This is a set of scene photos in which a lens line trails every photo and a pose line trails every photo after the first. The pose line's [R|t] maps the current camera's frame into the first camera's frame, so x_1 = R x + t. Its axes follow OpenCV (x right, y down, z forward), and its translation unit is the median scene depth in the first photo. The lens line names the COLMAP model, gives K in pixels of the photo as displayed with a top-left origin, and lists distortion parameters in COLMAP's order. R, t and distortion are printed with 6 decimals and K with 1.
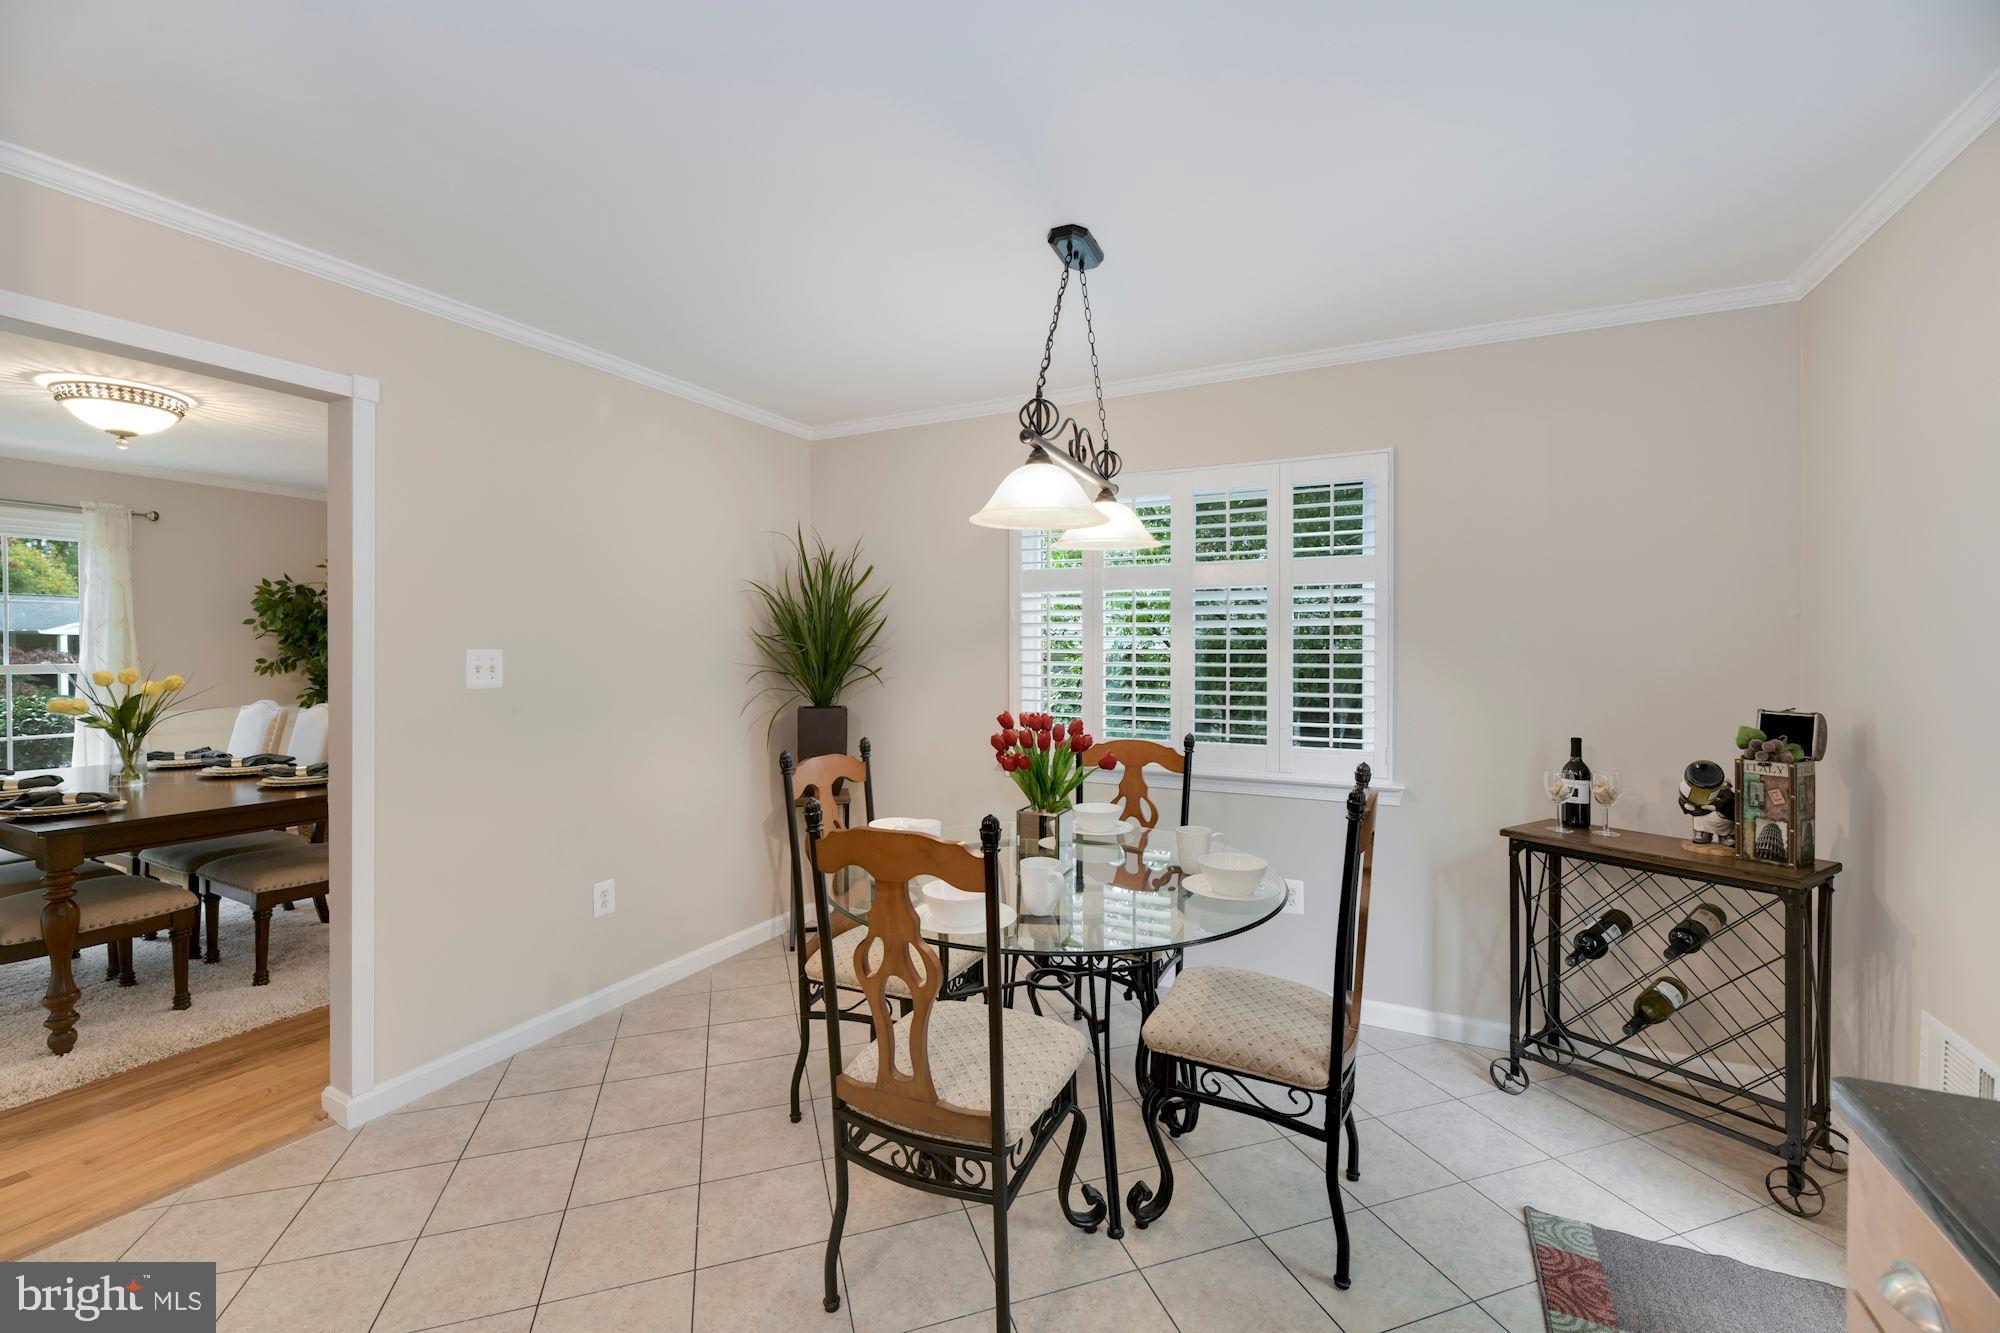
lens RADIAL K [[826.4, 0, 1000.6], [0, 826.4, 654.6], [0, 0, 1]] dist [-0.007110, -0.001517]
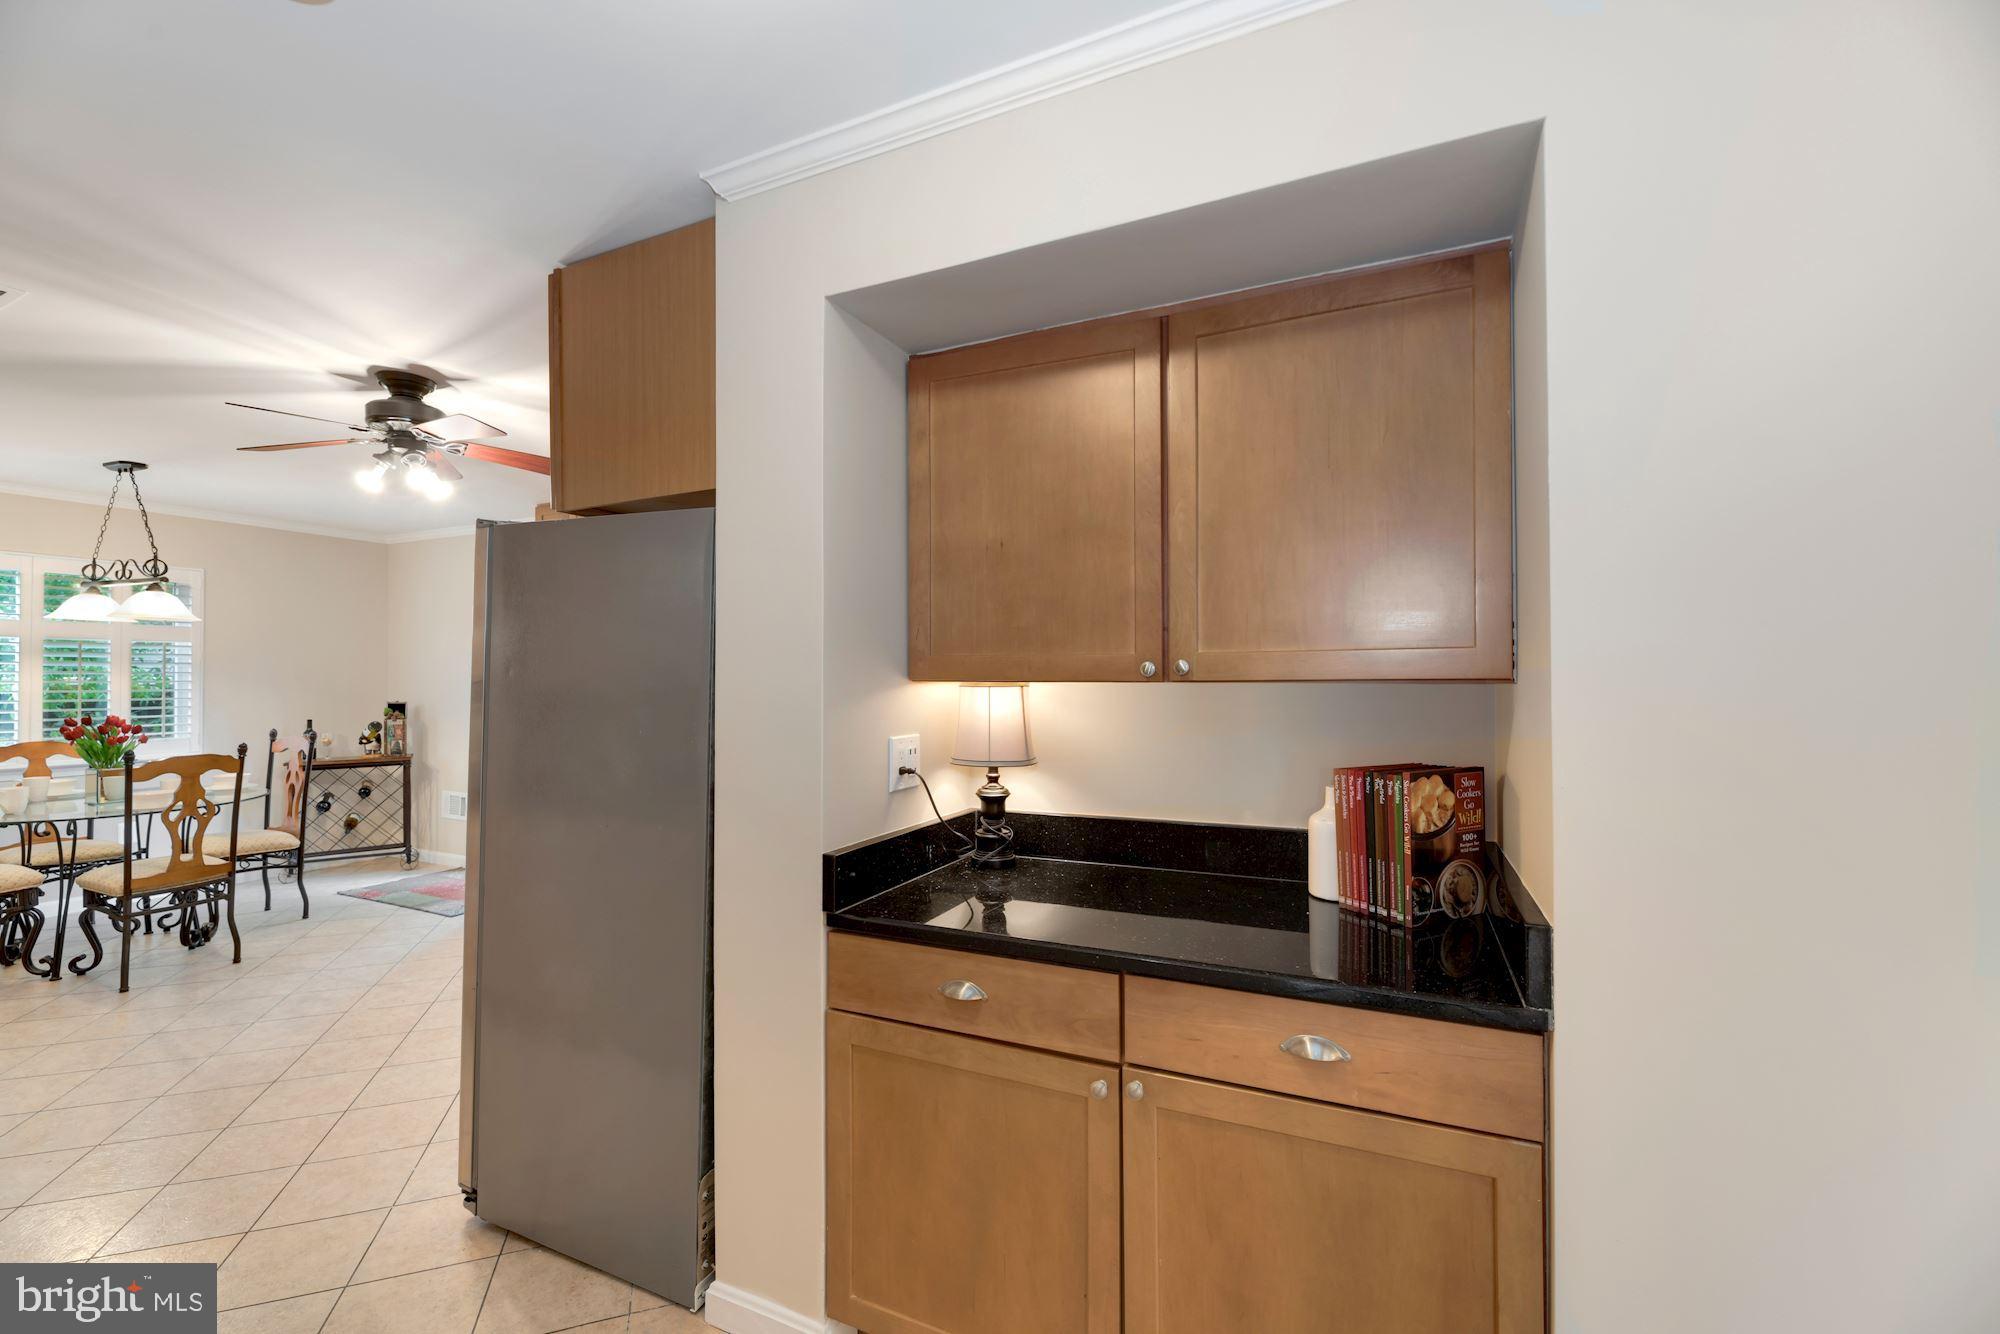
lens RADIAL K [[826.4, 0, 1002.6], [0, 826.4, 667.2], [0, 0, 1]] dist [-0.007110, -0.001517]
pose [[-0.033123, 0.010264, 0.999399, -1.921200], [0.005773, 0.999933, -0.010078, -0.009920], [-0.999435, 0.005436, -0.033180, -0.976039]]
